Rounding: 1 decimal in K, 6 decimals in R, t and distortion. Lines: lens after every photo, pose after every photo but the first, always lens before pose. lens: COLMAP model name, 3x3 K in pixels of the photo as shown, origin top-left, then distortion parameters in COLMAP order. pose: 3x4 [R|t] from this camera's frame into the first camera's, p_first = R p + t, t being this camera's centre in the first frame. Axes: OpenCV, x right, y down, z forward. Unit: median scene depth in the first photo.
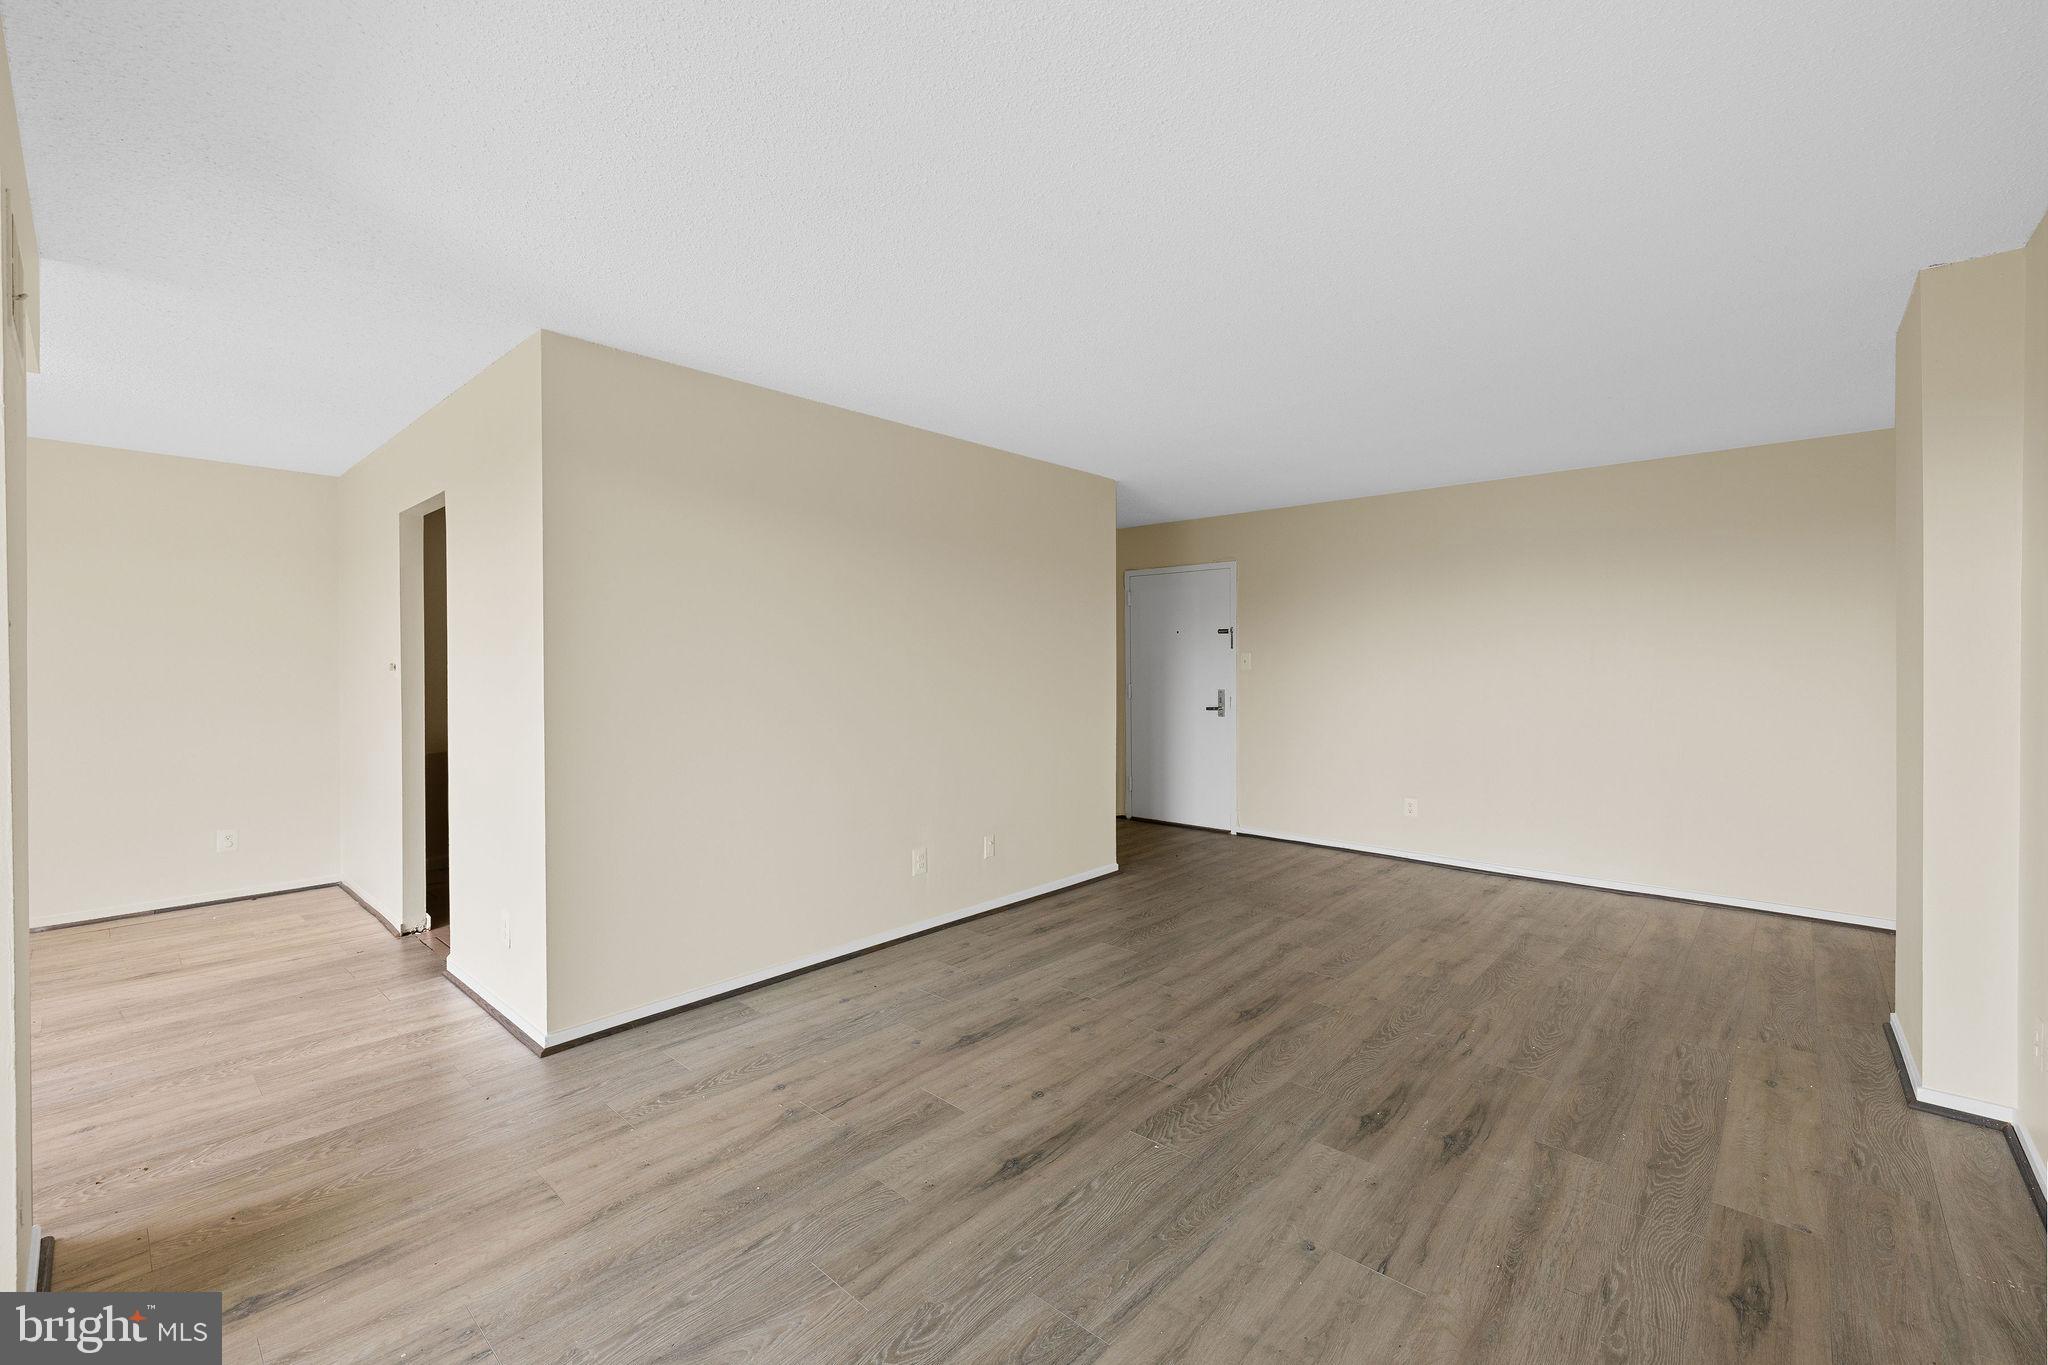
lens RADIAL K [[854.5, 0, 1013.1], [0, 854.5, 671.3], [0, 0, 1]] dist [0.001424, 0.000315]
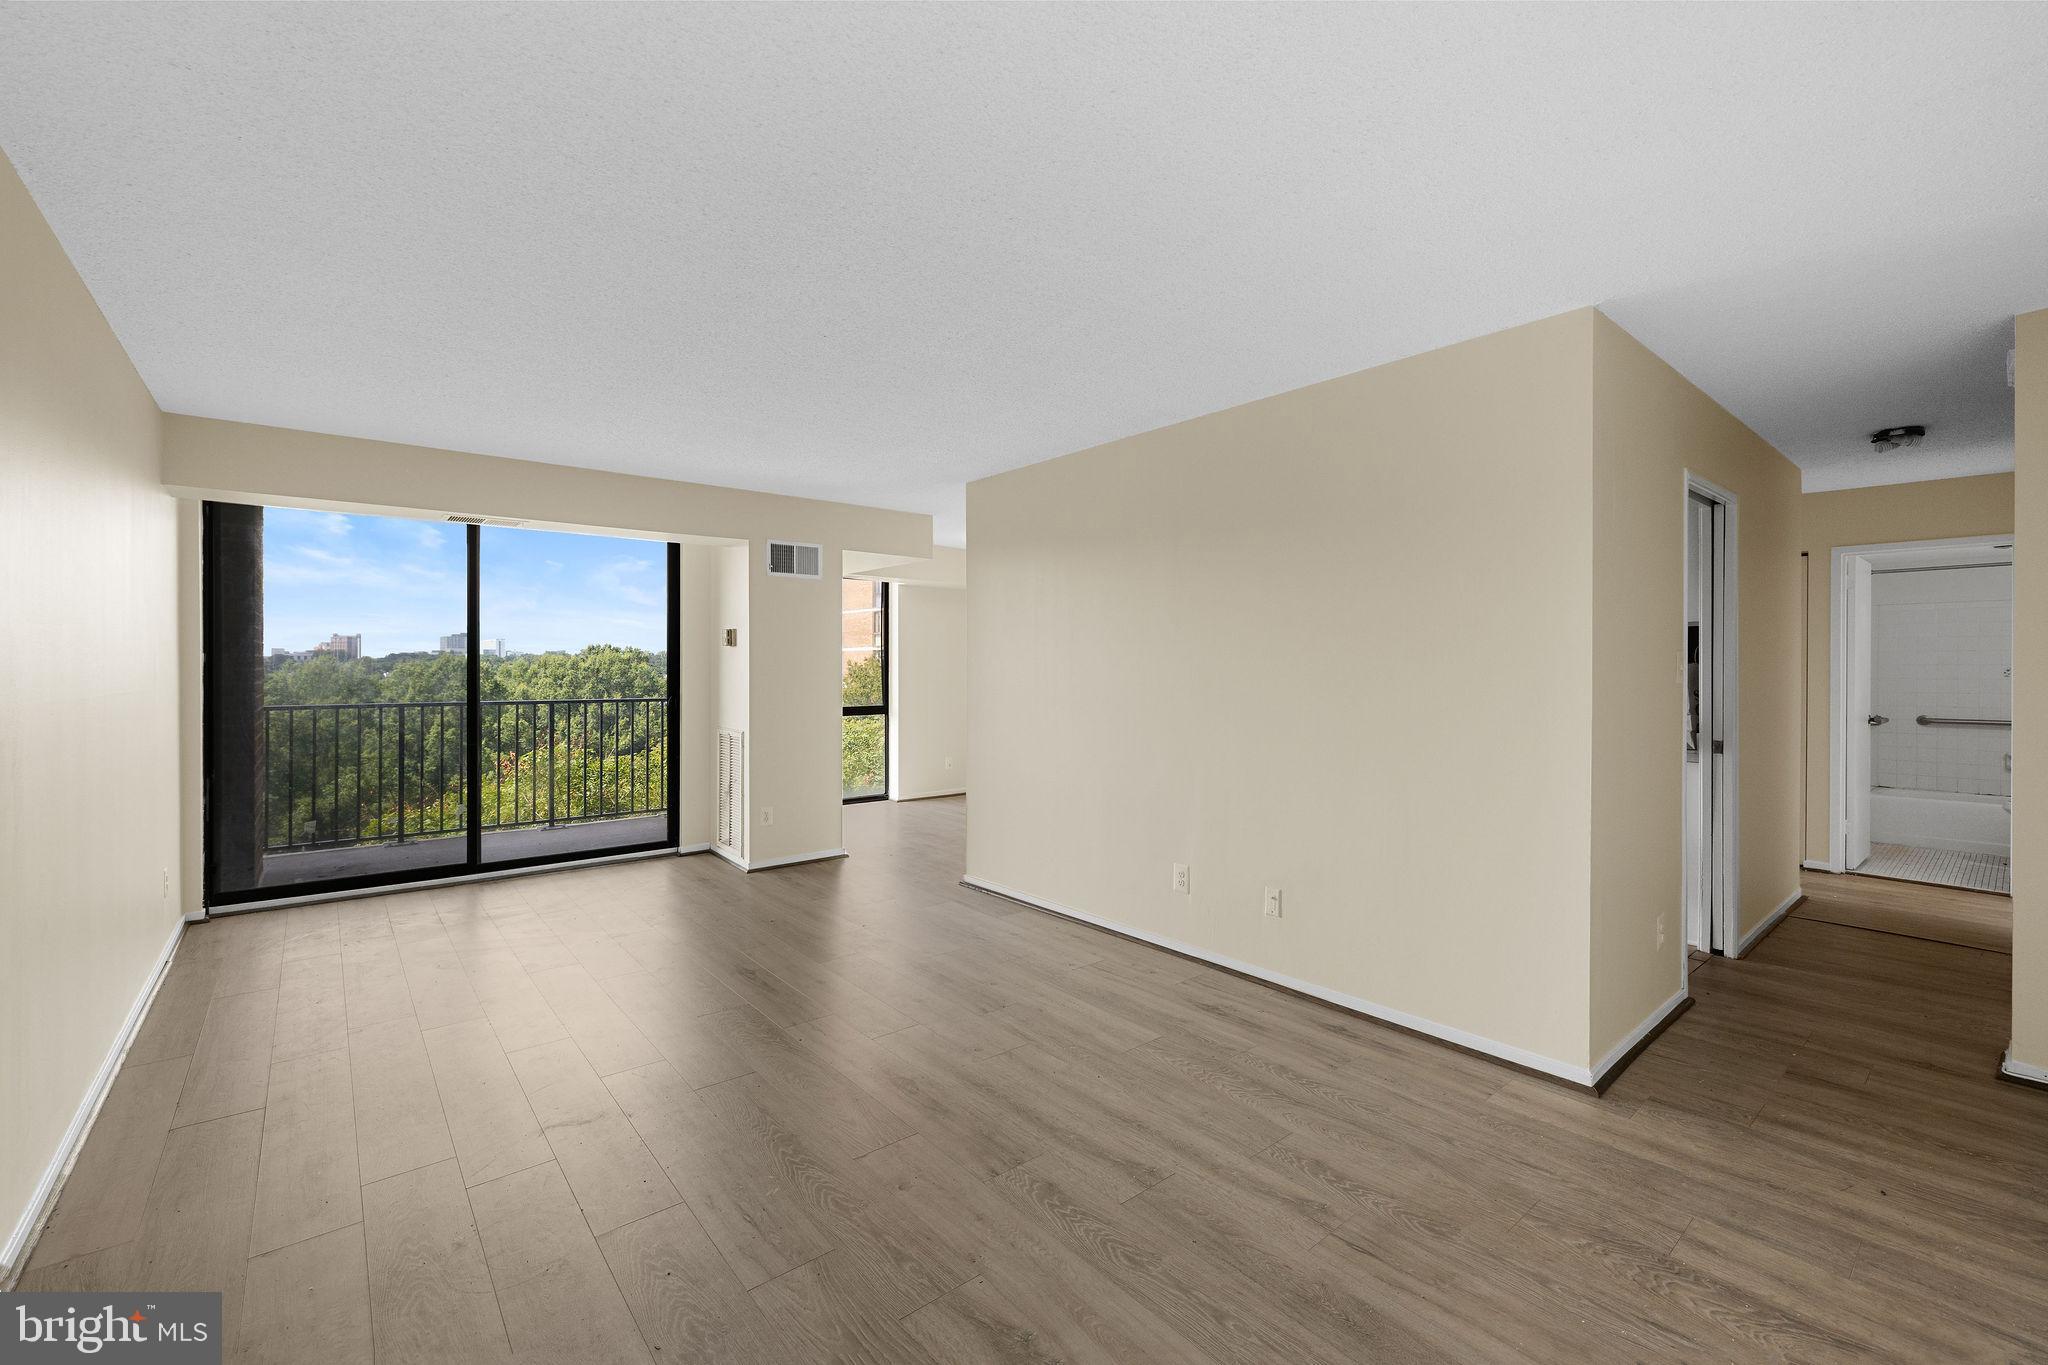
lens RADIAL K [[854.5, 0, 1014.1], [0, 854.5, 670.5], [0, 0, 1]] dist [0.001424, 0.000315]
pose [[-0.144618, 0.004012, -0.989479, 1.211123], [-0.010113, 0.999934, 0.005532, -0.014390], [0.989436, 0.010806, -0.144568, 1.354431]]
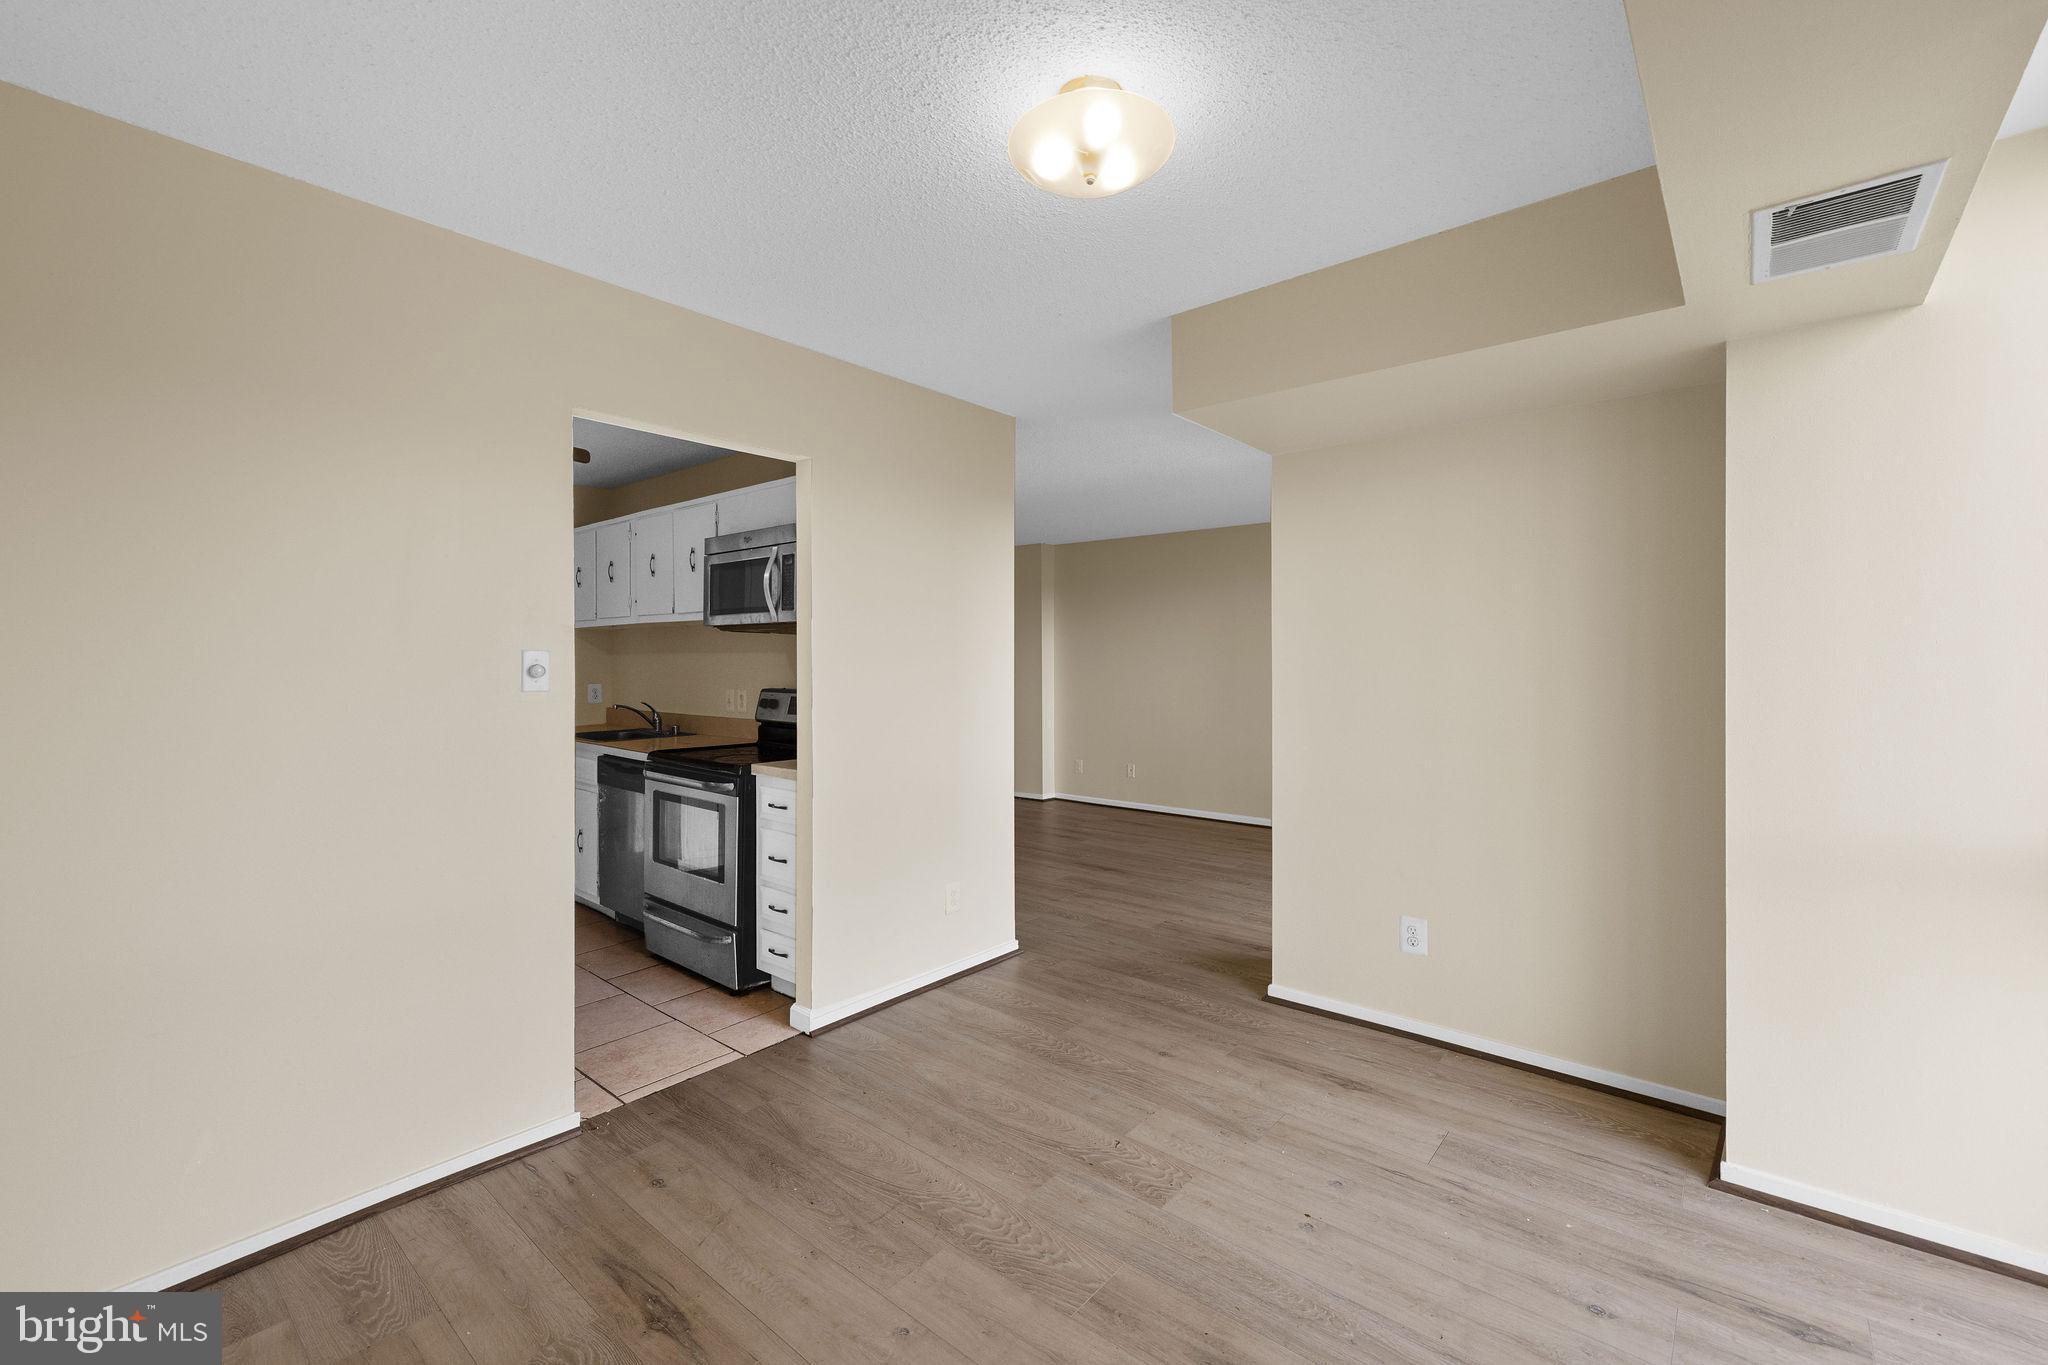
lens RADIAL K [[854.5, 0, 1028.4], [0, 854.5, 670.6], [0, 0, 1]] dist [0.001424, 0.000315]
pose [[-0.039709, -0.009950, 0.999162, -1.940381], [0.007248, 0.999921, 0.010246, -0.019580], [-0.999185, 0.007648, -0.039633, 1.048179]]
